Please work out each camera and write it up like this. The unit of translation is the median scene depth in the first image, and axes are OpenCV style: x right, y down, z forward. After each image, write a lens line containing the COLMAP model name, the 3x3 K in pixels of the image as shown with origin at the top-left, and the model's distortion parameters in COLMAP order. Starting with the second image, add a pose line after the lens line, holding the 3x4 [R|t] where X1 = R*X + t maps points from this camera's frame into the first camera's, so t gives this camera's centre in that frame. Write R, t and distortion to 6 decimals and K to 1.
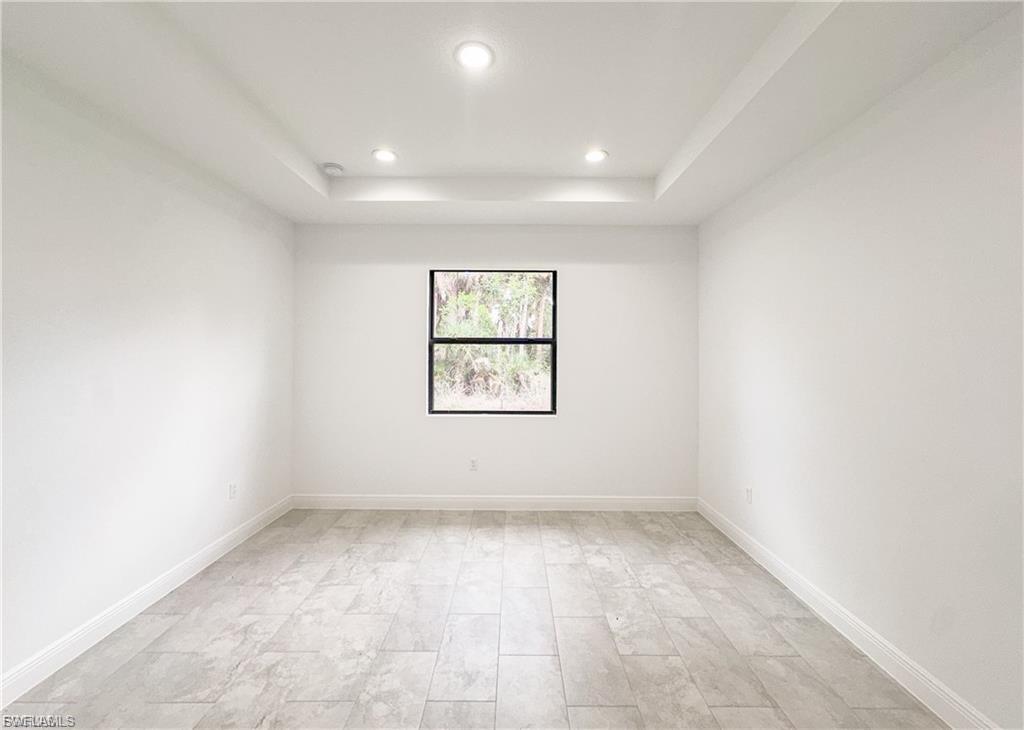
lens RADIAL K [[405.3, 0, 513.9], [0, 405.3, 346.1], [0, 0, 1]] dist [-0.006149, 0.000632]
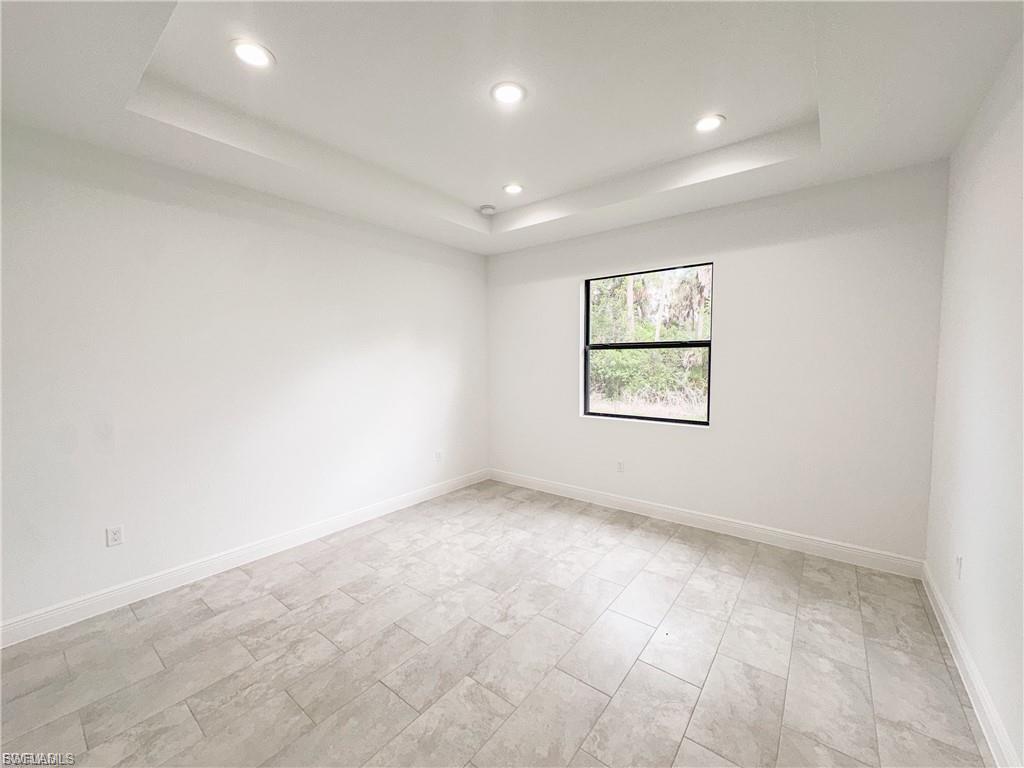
lens RADIAL K [[408.2, 0, 513.9], [0, 408.2, 383.1], [0, 0, 1]] dist [-0.005775, 0.000331]
pose [[0.787749, 0.025537, -0.615466, 0.386405], [0.022037, 0.997332, 0.069587, 0.003434], [0.615602, -0.068380, 0.785085, 0.040628]]
